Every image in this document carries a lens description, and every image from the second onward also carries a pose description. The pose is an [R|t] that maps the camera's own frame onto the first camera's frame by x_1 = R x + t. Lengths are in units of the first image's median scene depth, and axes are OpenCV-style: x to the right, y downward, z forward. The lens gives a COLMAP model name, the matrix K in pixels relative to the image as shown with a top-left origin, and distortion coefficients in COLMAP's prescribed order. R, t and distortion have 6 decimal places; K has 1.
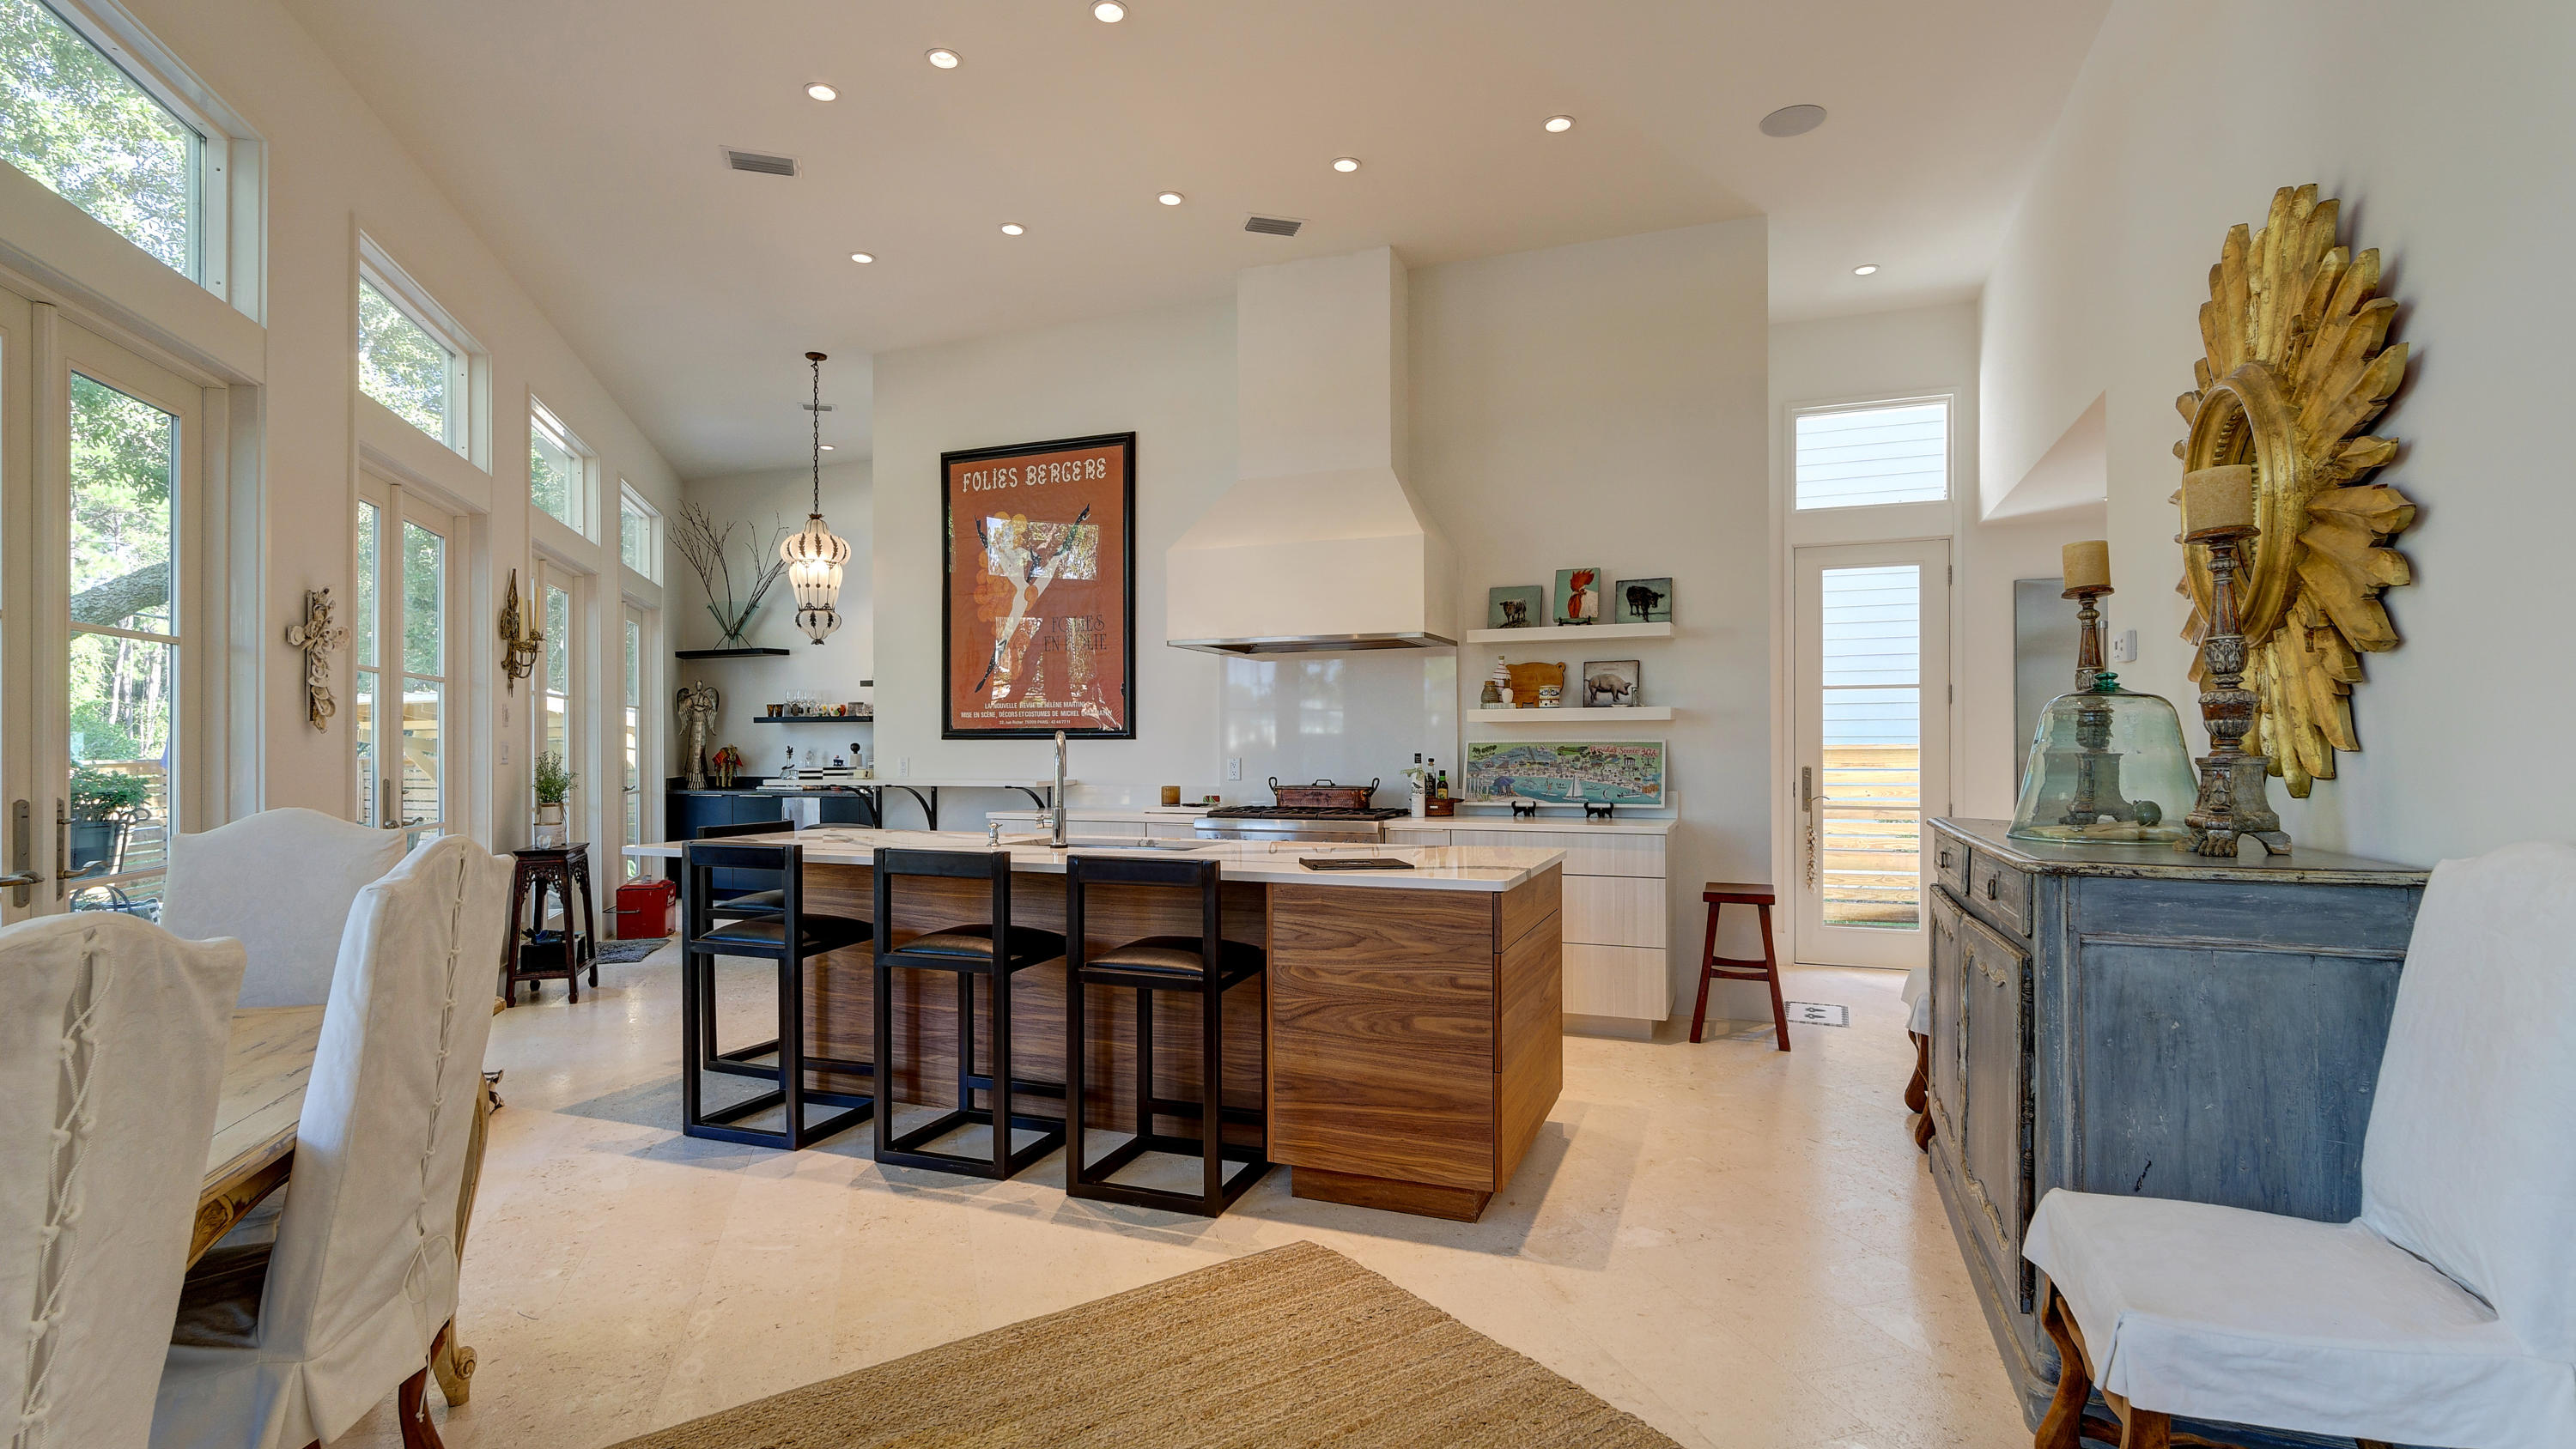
lens RADIAL K [[1204.0, 0, 1277.9], [0, 1204.0, 741.6], [0, 0, 1]] dist [0.001653, 0.000141]
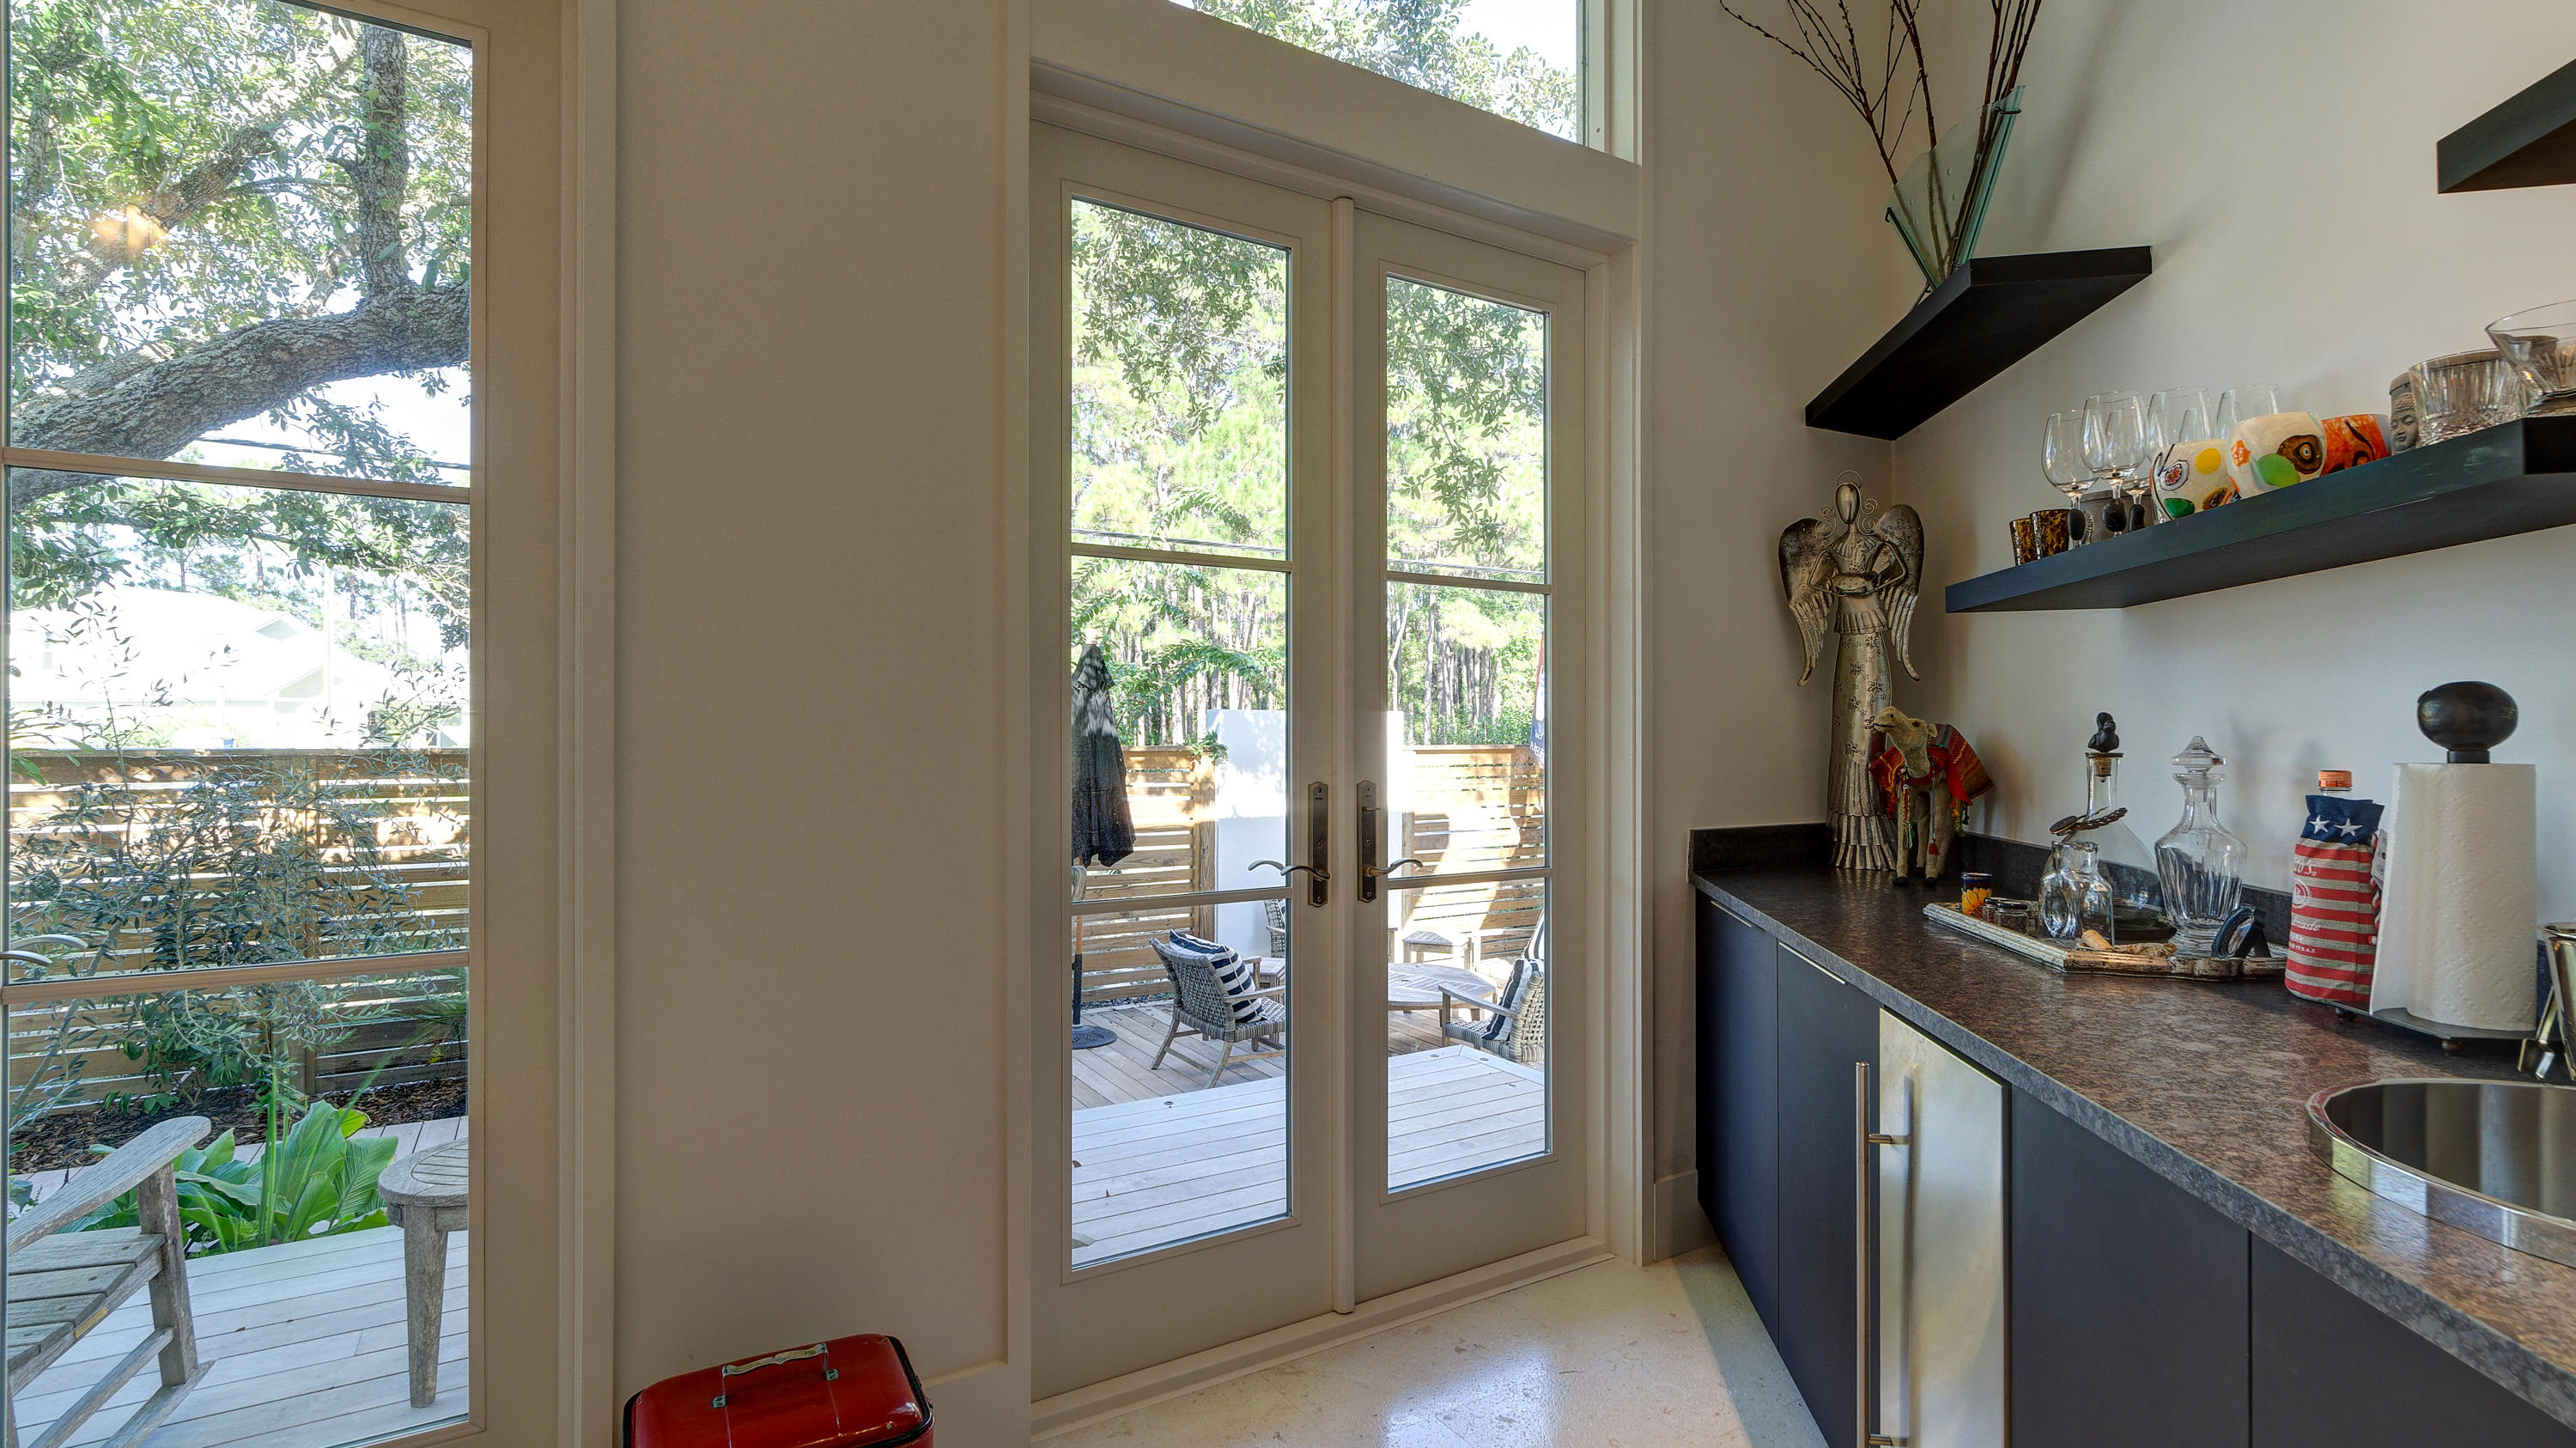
lens RADIAL K [[1204.3, 0, 1277.9], [0, 1204.3, 741.1], [0, 0, 1]] dist [0.001653, 0.000141]
pose [[0.243267, 0.004425, -0.969949, -0.244501], [0.003846, 0.999977, 0.005527, 0.006184], [0.969952, -0.005075, 0.243245, 0.808415]]
